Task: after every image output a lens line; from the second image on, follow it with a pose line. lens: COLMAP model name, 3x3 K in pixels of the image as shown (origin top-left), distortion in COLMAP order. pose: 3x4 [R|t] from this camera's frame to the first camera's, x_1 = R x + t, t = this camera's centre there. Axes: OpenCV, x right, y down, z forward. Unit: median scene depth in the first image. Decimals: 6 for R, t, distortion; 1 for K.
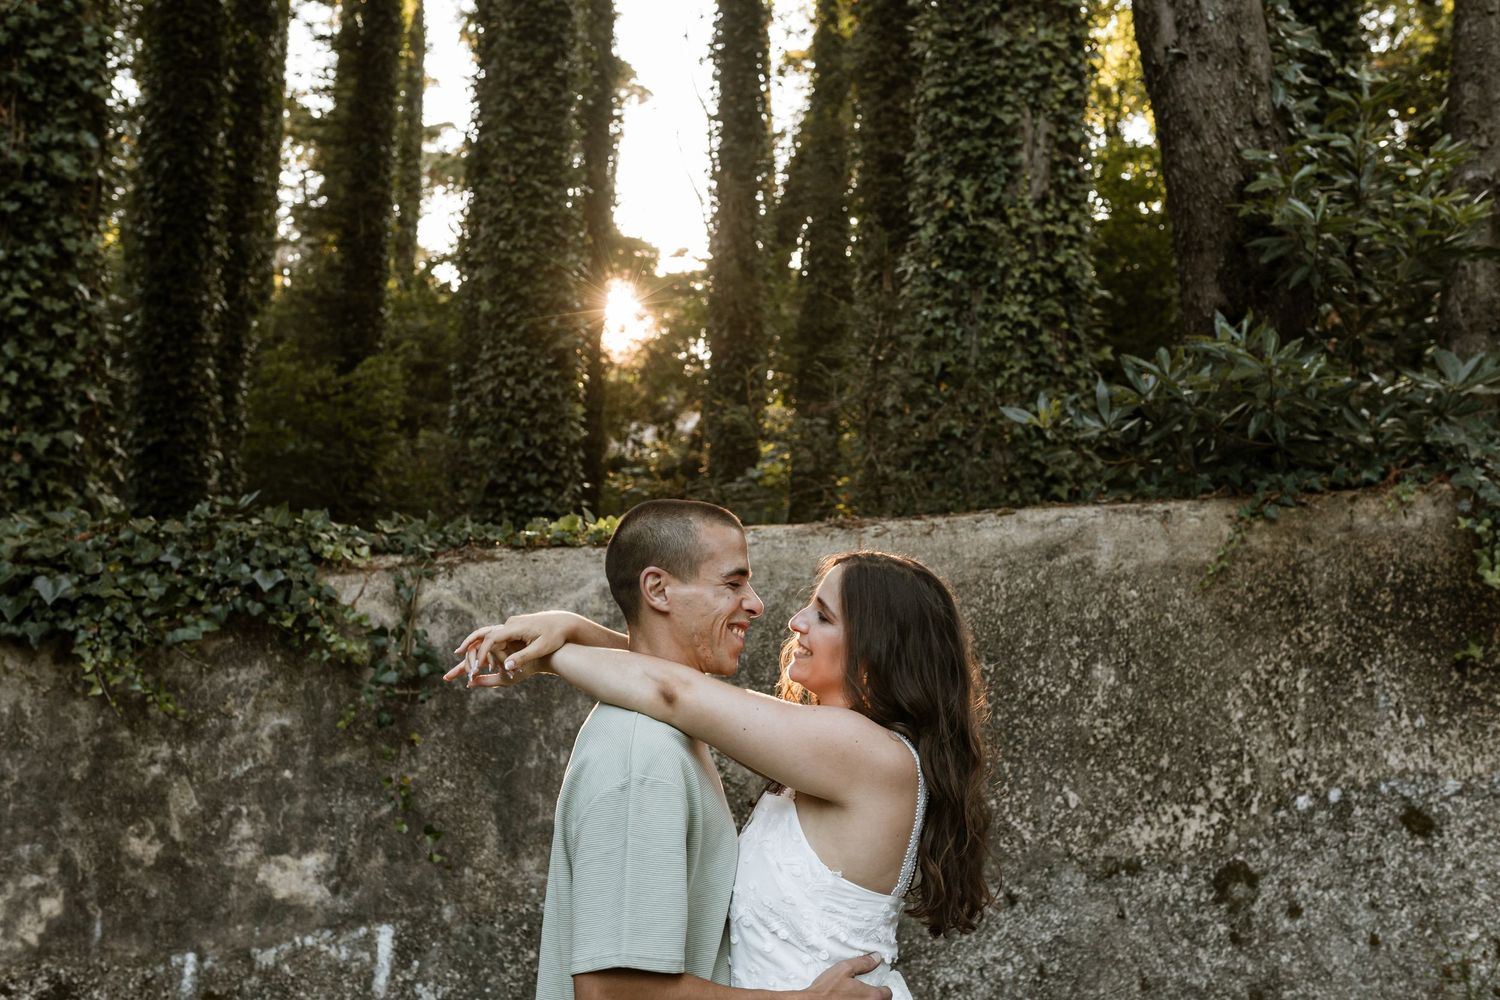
lens RADIAL K [[1451.6, 0, 750.0], [0, 1451.6, 500.0], [0, 0, 1]] dist [-0.004822, -0.000112]
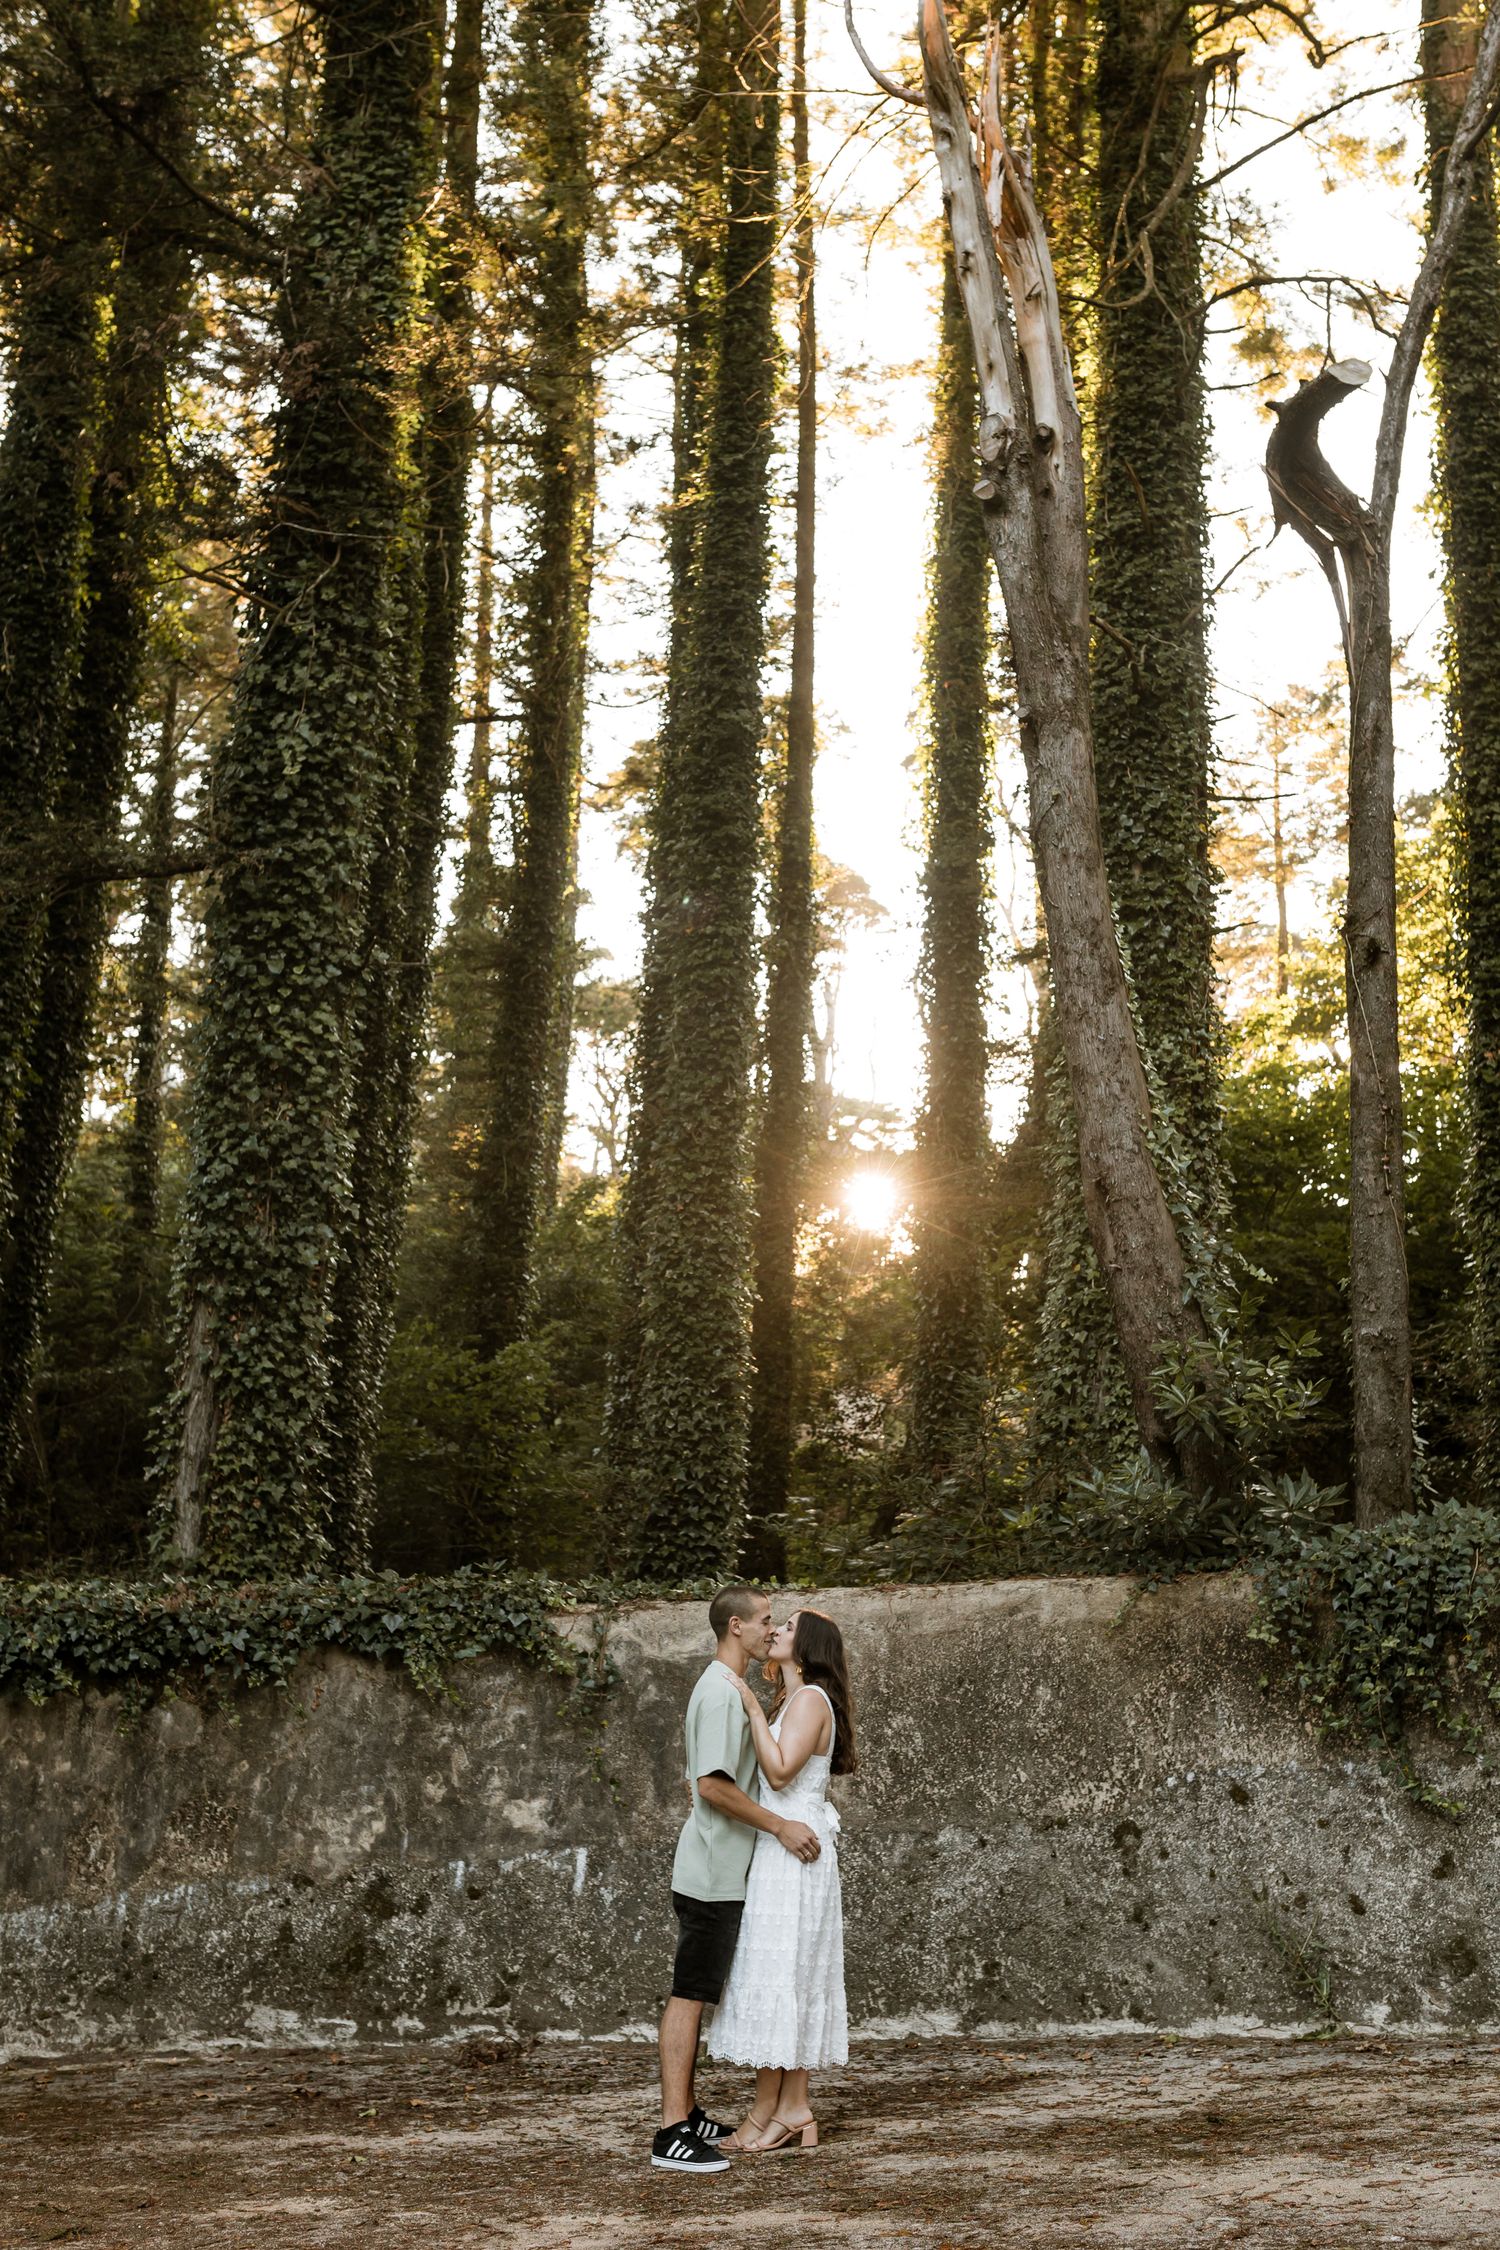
lens RADIAL K [[2177.4, 0, 761.0], [0, 2177.4, 1080.3], [0, 0, 1]] dist [-0.004822, -0.000112]
pose [[0.992008, -0.011392, -0.125661, 0.243964], [-0.011931, 0.982986, -0.183295, -0.092662], [0.125611, 0.183329, 0.974993, -1.413389]]
